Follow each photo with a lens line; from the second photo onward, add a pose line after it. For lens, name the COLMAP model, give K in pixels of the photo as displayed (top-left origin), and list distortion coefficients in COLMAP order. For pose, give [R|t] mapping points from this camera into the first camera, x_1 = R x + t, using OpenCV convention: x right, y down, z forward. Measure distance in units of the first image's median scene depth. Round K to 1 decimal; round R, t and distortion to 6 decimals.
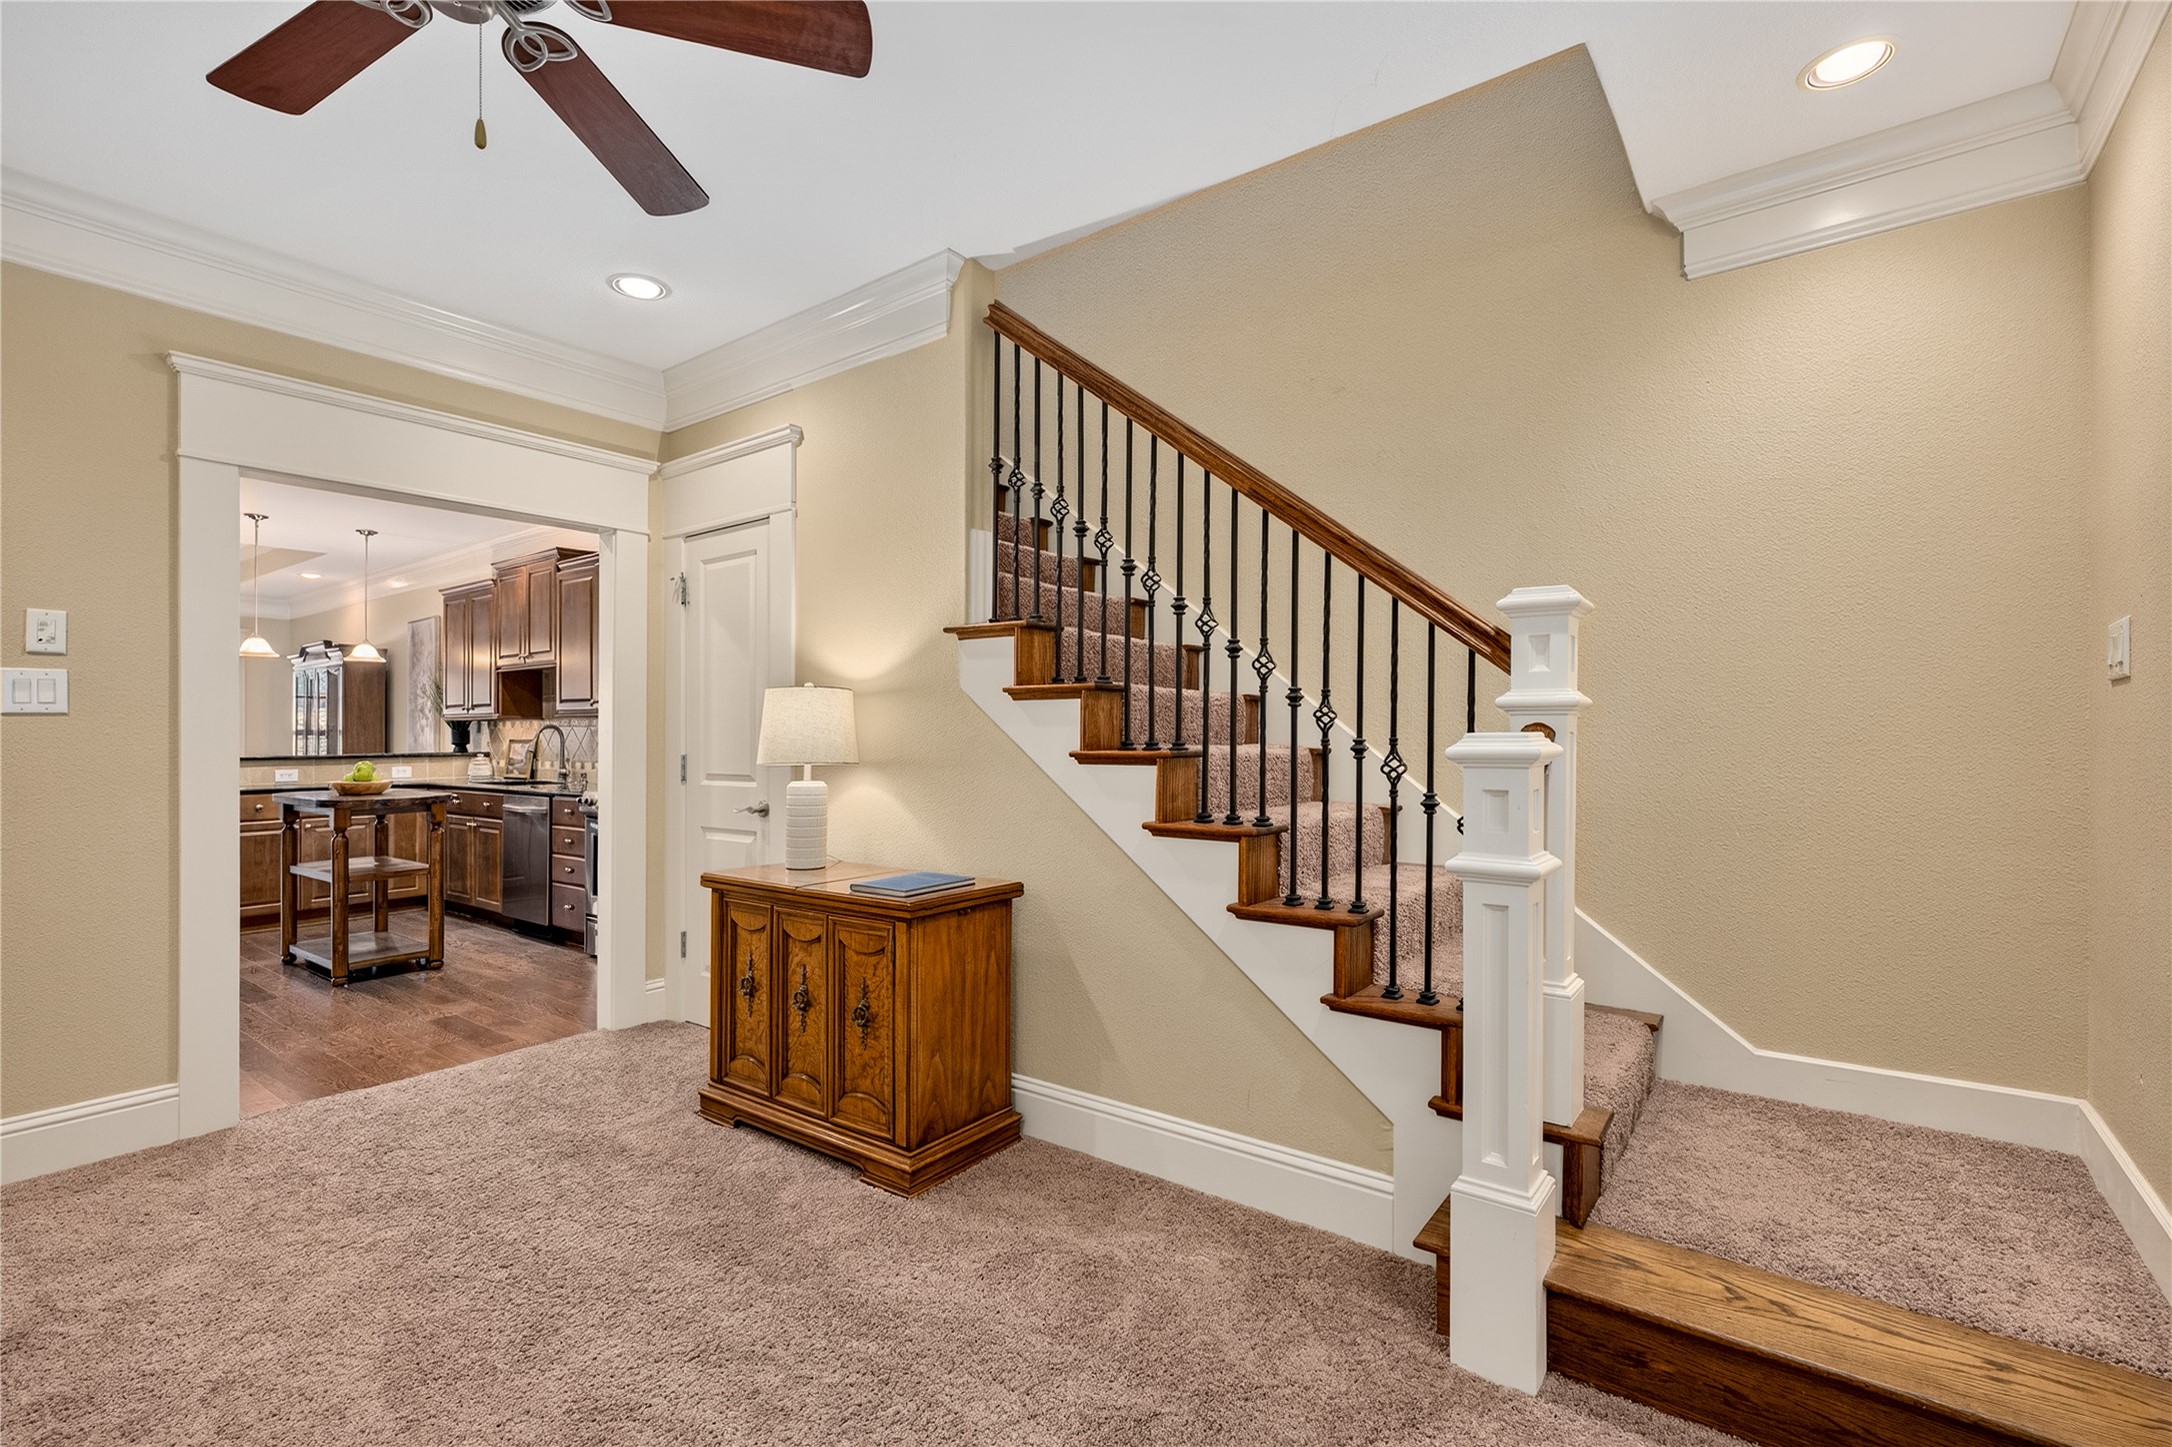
lens RADIAL K [[984.3, 0, 1091.5], [0, 984.3, 732.8], [0, 0, 1]] dist [0.009654, 0.000006]
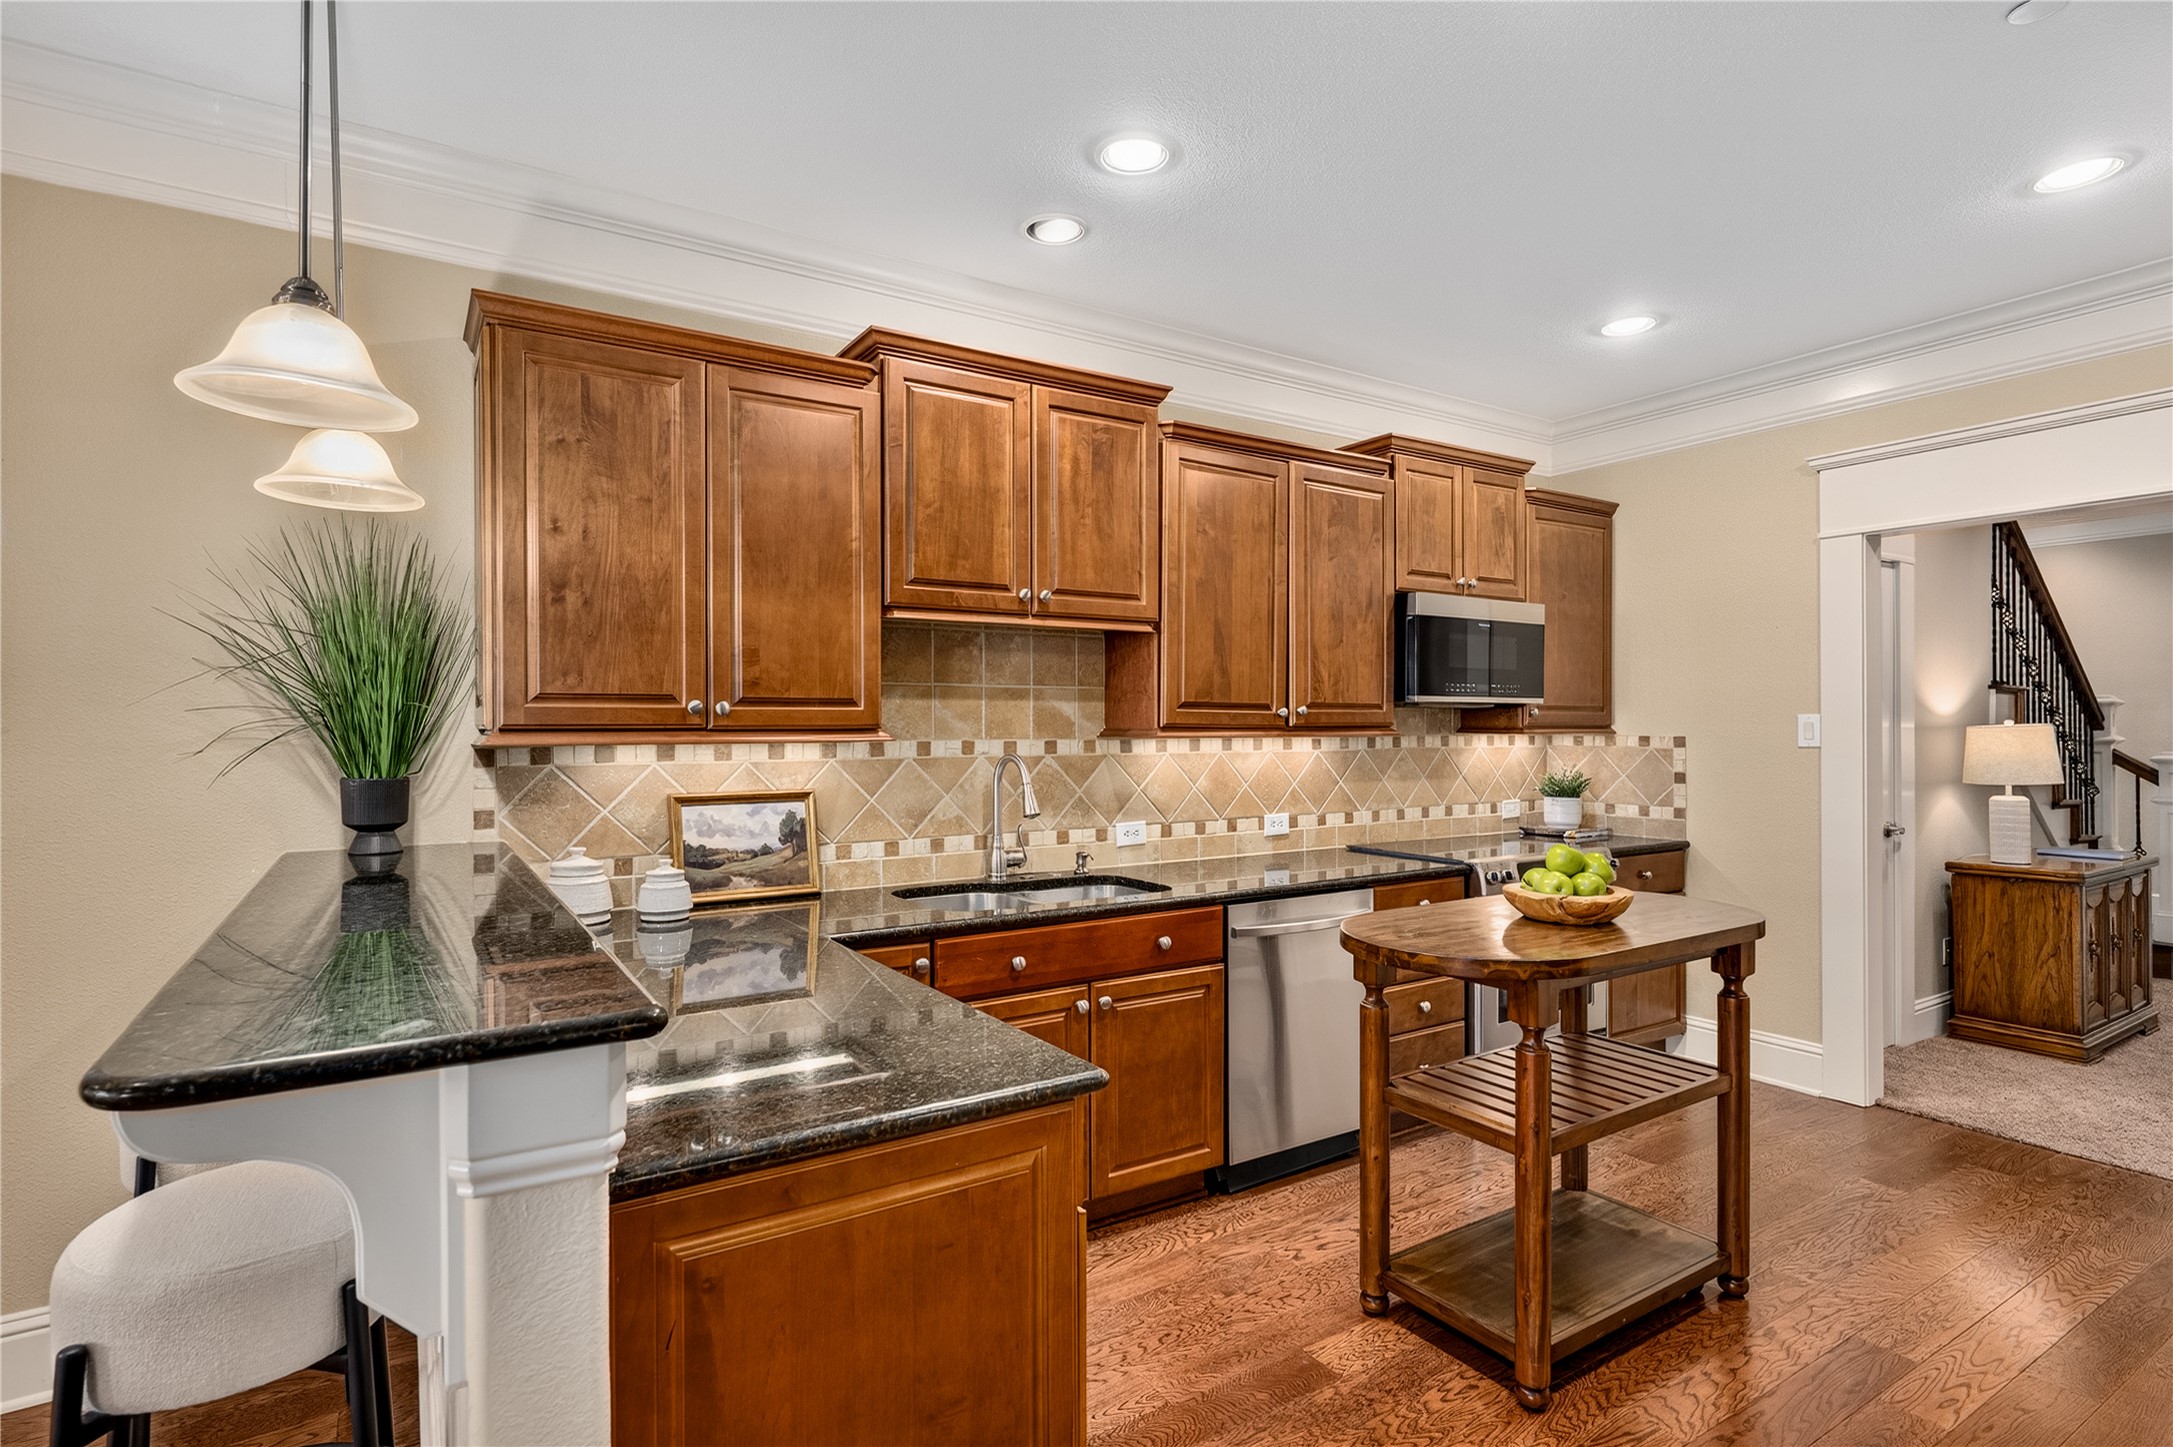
lens RADIAL K [[1064.9, 0, 1080.6], [0, 1064.9, 721.7], [0, 0, 1]] dist [0.004153, 0.001260]
pose [[0.355998, 0.000188, 0.934487, -0.885569], [-0.006170, 0.999979, 0.002149, -0.021311], [-0.934466, -0.006531, 0.355991, 0.723559]]
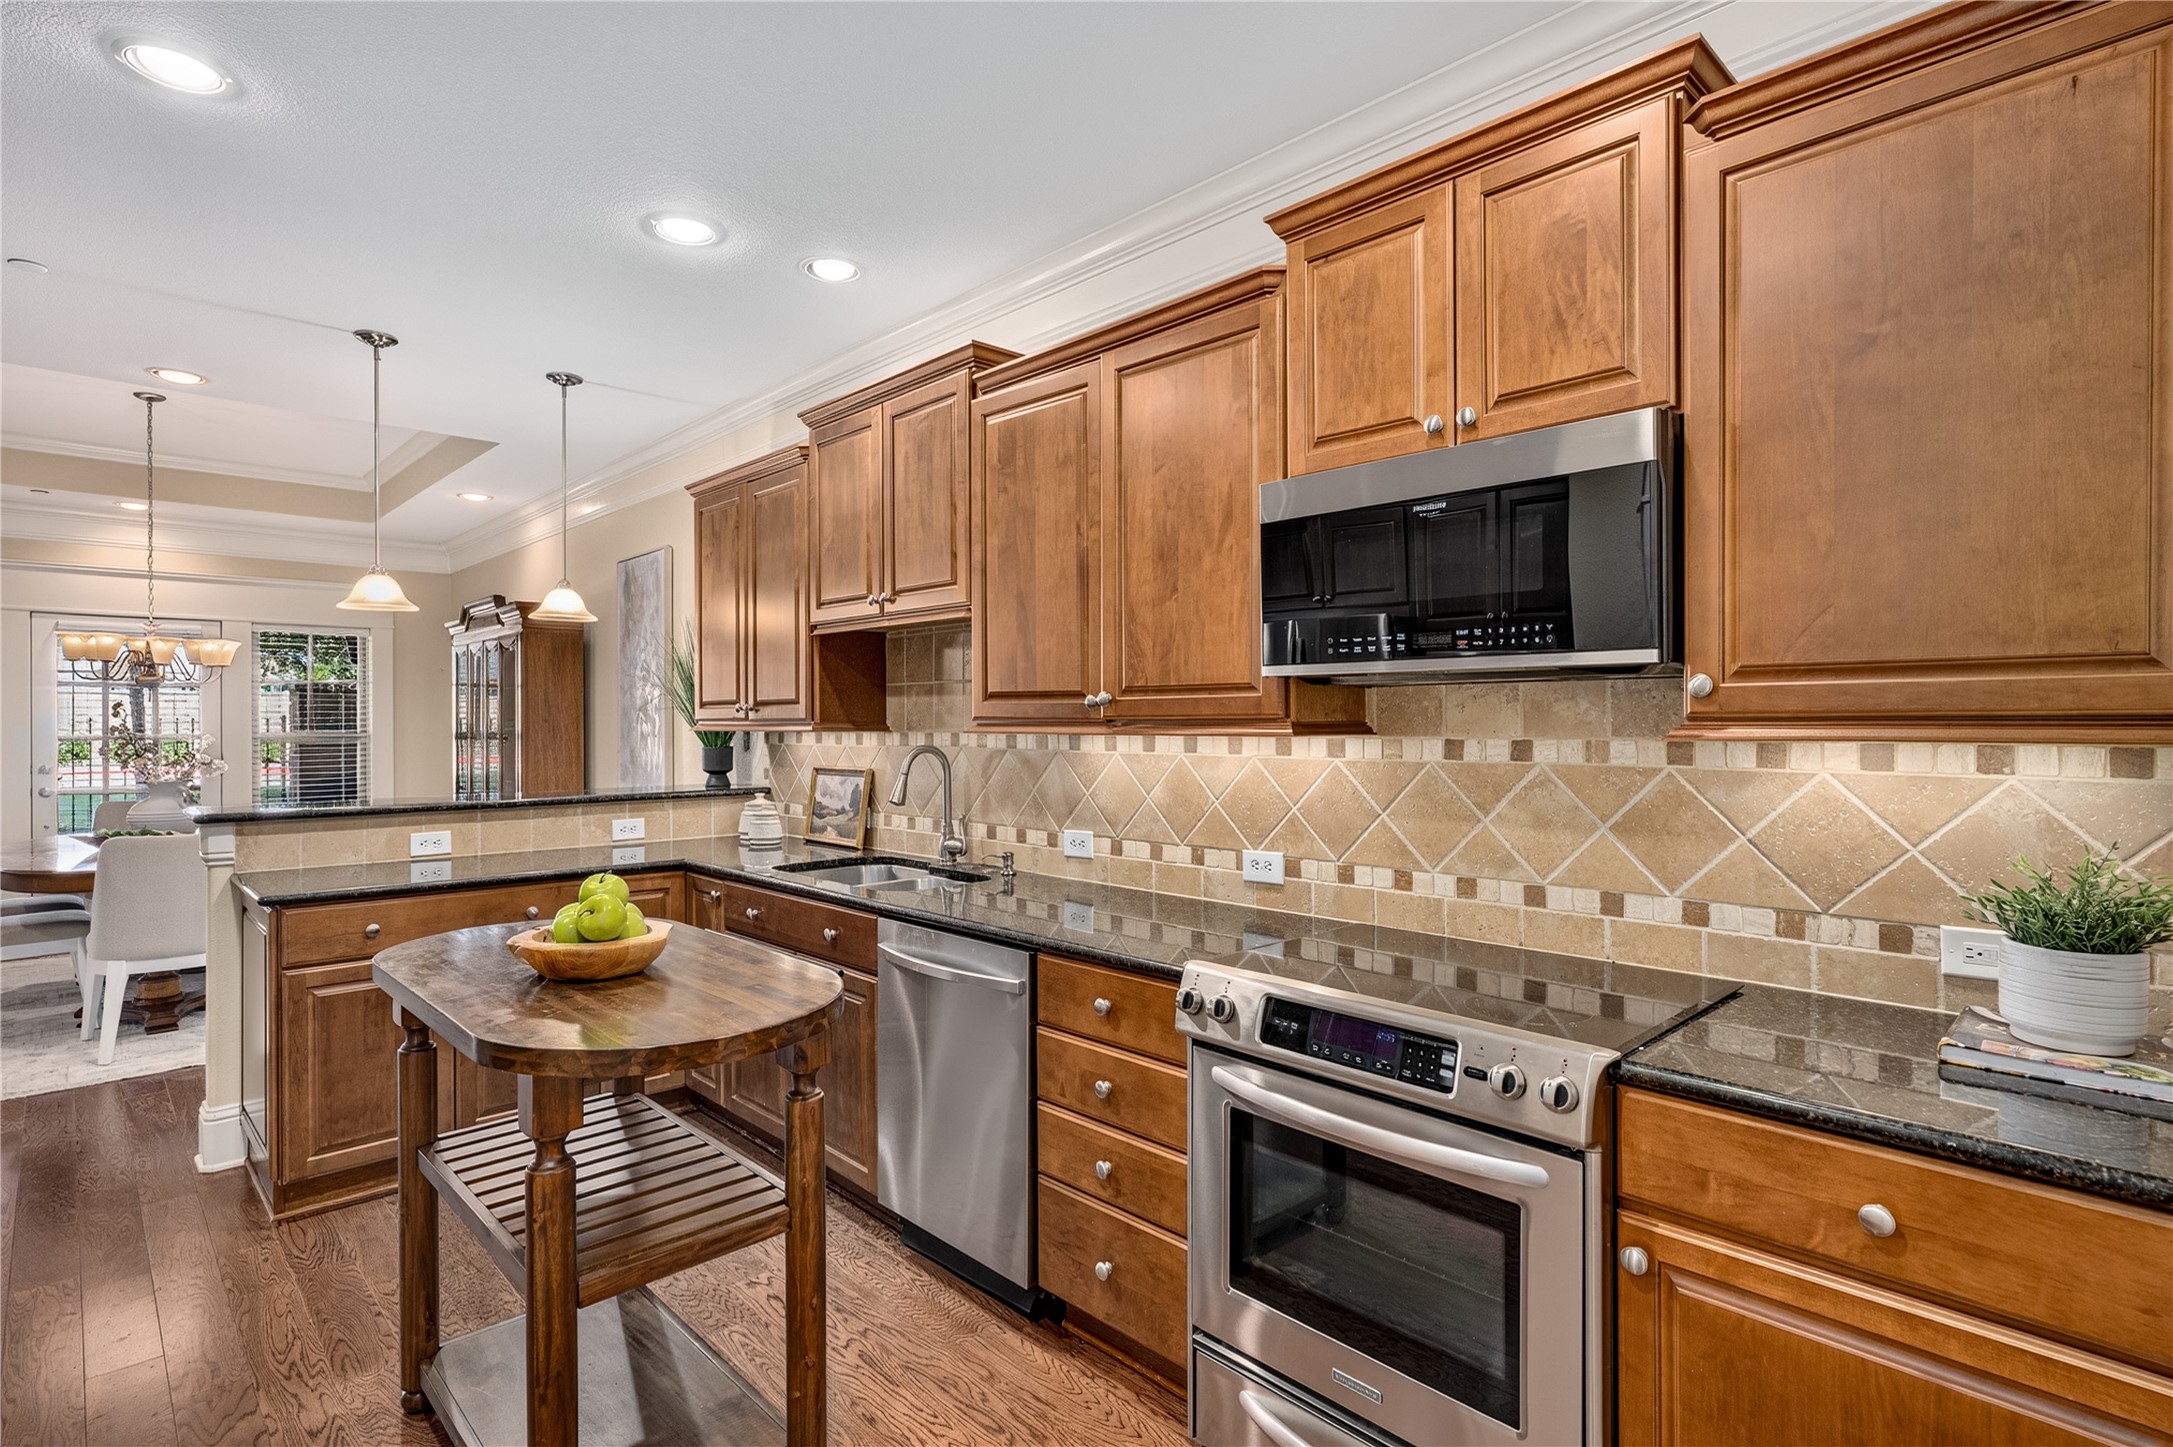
lens RADIAL K [[1064.9, 0, 1088.4], [0, 1064.9, 725.1], [0, 0, 1]] dist [0.004153, 0.001260]
pose [[0.988460, -0.001412, -0.151476, -0.357309], [0.003084, 0.999937, 0.010800, -0.020791], [0.151451, -0.011142, 0.988402, 0.460915]]
